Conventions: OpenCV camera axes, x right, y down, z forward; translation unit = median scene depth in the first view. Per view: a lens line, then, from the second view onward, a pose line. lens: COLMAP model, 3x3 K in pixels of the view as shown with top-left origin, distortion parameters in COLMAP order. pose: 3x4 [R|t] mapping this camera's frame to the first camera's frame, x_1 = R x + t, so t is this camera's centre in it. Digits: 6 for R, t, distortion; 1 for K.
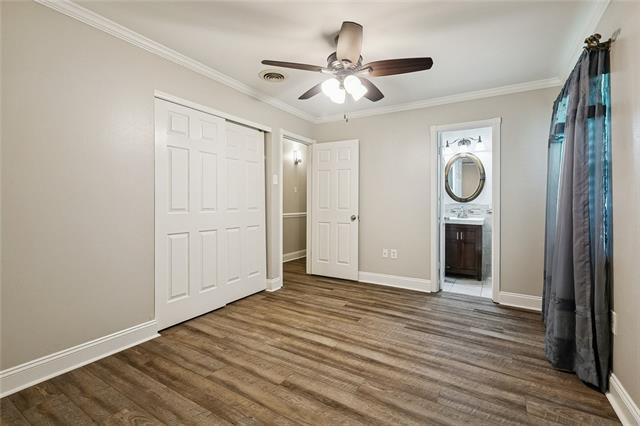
lens RADIAL K [[287.6, 0, 318.9], [0, 287.6, 203.4], [0, 0, 1]] dist [0.000177, -0.000173]
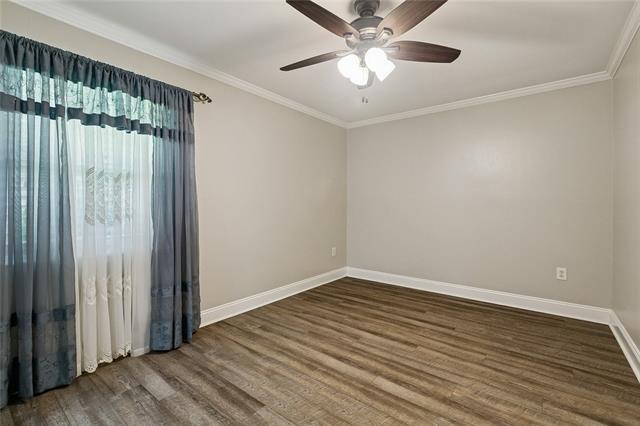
lens RADIAL K [[287.6, 0, 318.9], [0, 287.6, 203.4], [0, 0, 1]] dist [0.000177, -0.000173]
pose [[-0.992864, -0.006141, 0.119091, 0.135694], [-0.006979, 0.999954, -0.006622, -0.002086], [-0.119045, -0.007406, -0.992861, 1.994142]]
